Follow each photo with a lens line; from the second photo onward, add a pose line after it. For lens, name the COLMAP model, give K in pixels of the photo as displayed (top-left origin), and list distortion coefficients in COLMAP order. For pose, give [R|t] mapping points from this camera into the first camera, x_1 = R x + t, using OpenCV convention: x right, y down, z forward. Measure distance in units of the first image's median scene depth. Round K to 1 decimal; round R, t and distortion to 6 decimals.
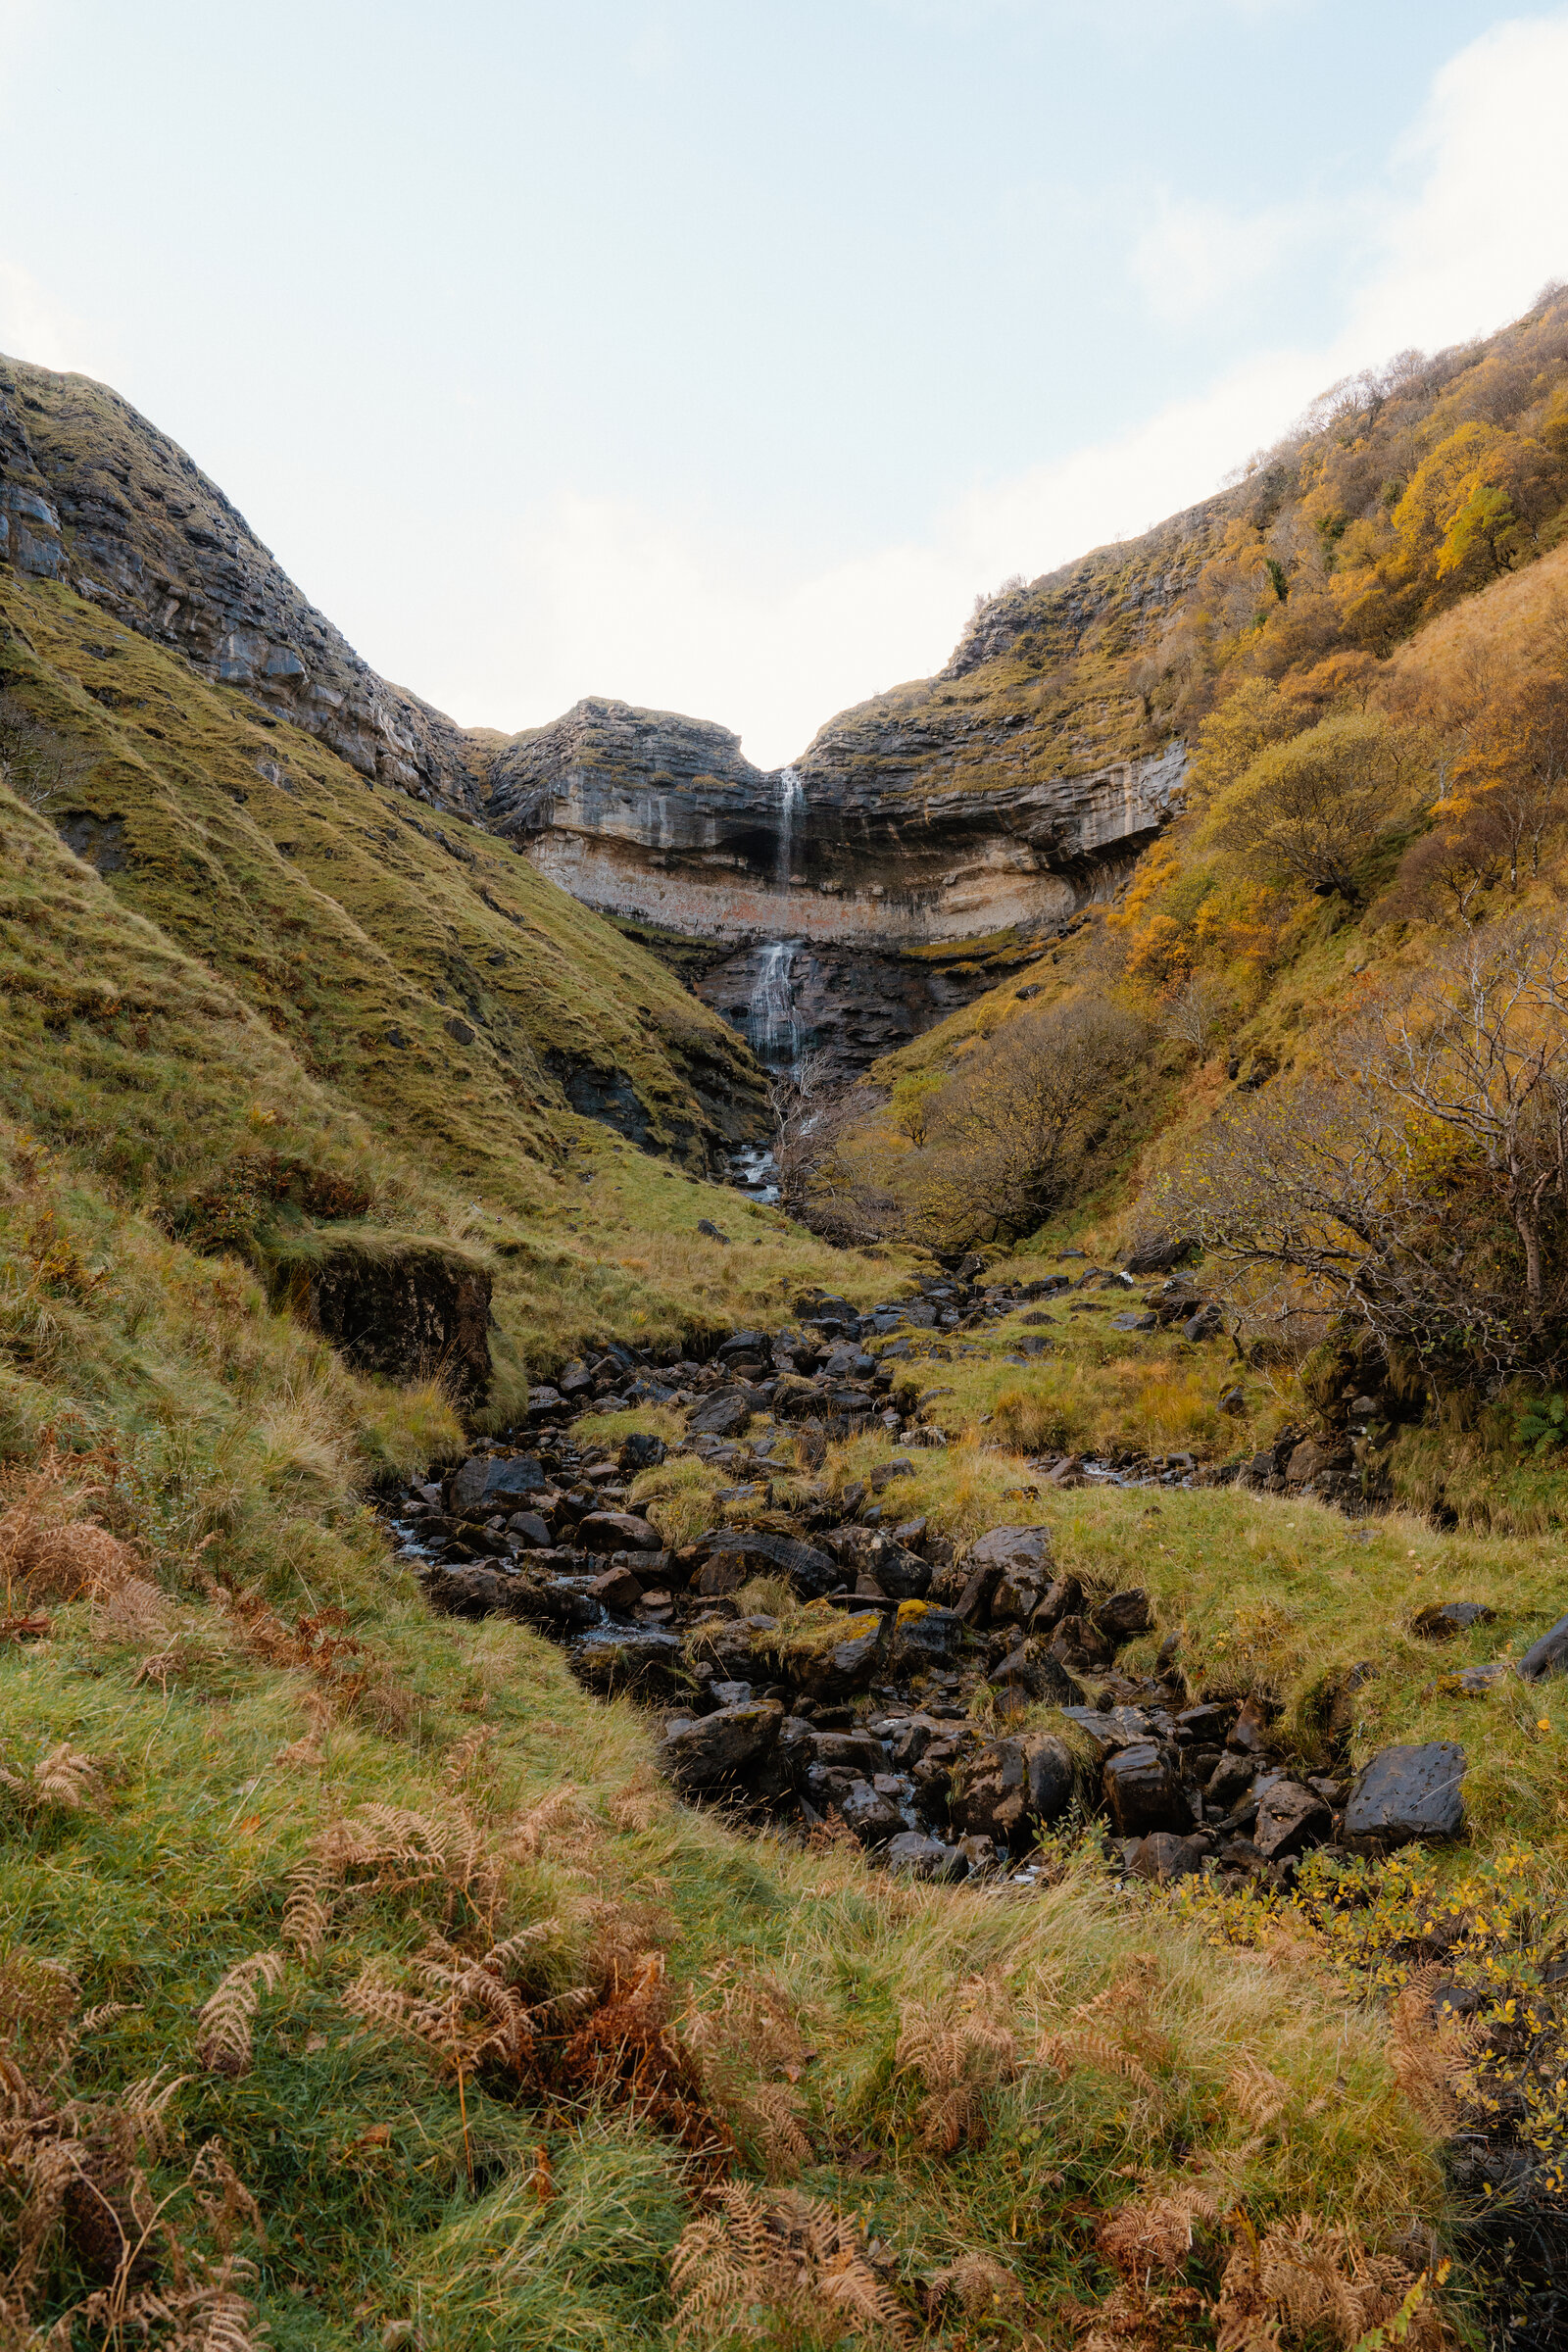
lens RADIAL K [[3695.6, 0, 914.7], [0, 3695.6, 1177.6], [0, 0, 1]] dist [0.149508, 0.189141]
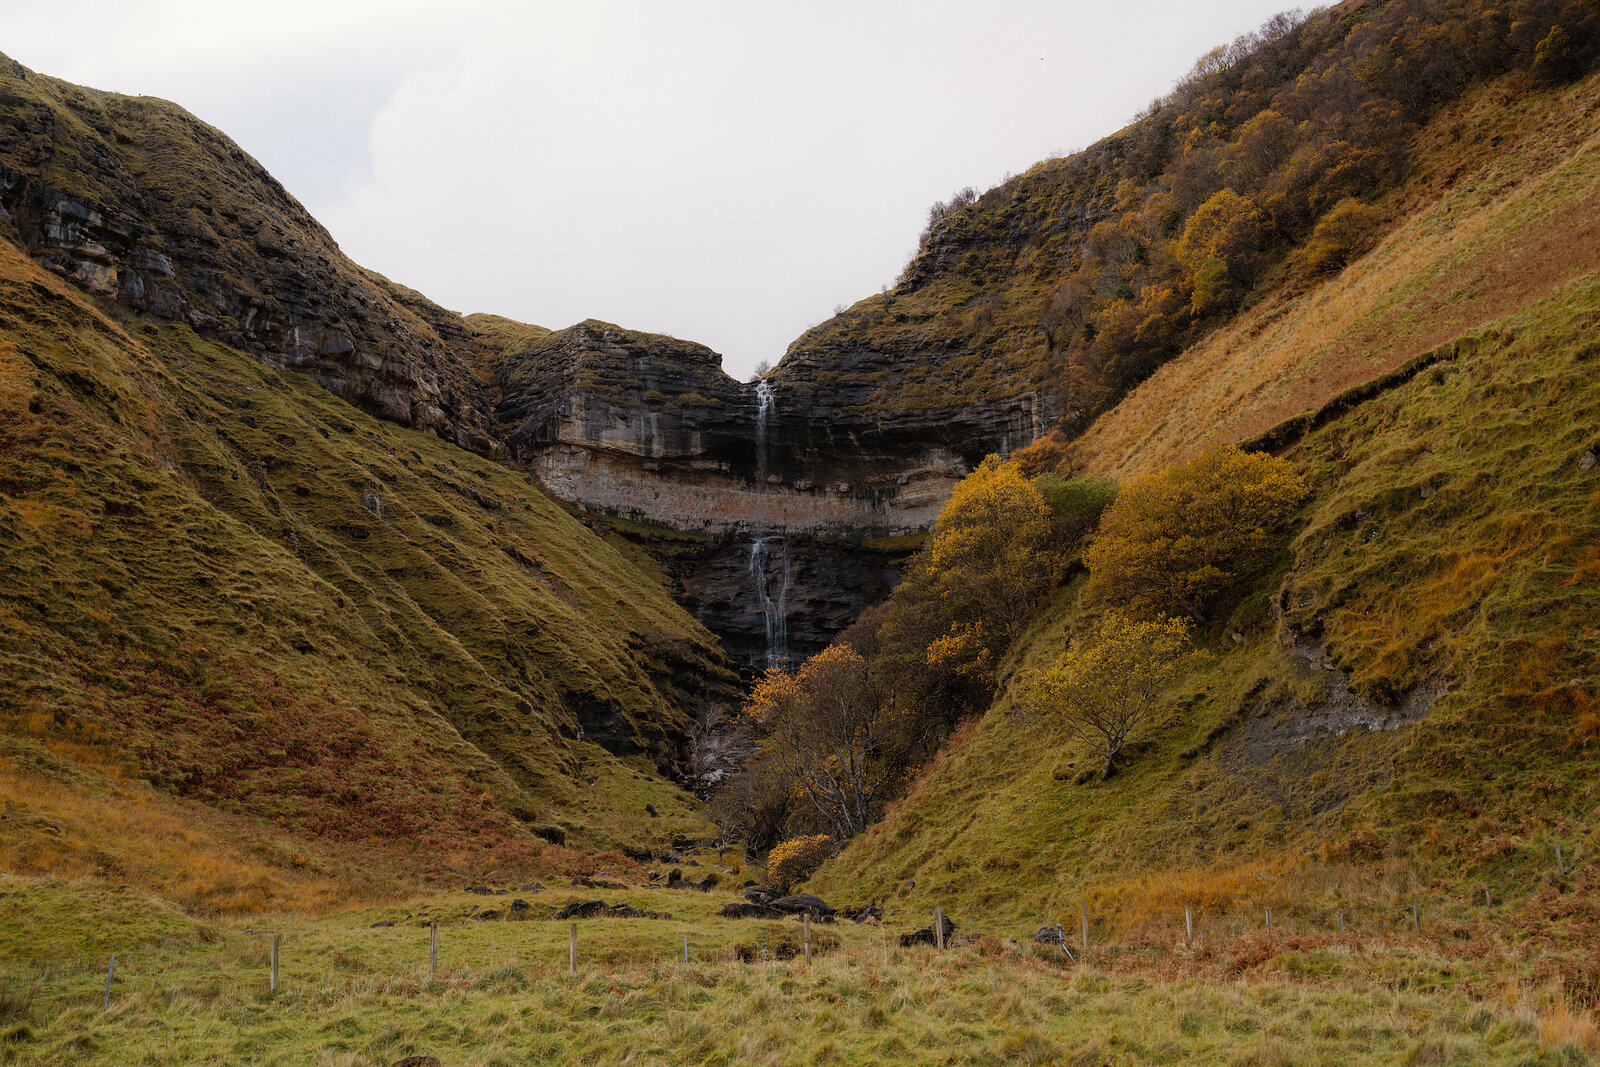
lens RADIAL K [[3531.6, 0, 799.2], [0, 3531.6, 604.3], [0, 0, 1]] dist [0.635194, 0.422458]
pose [[0.998944, -0.034146, -0.030735, 0.010575], [0.033023, 0.998795, -0.036305, -0.002899], [0.031938, 0.035252, 0.998868, -0.112765]]
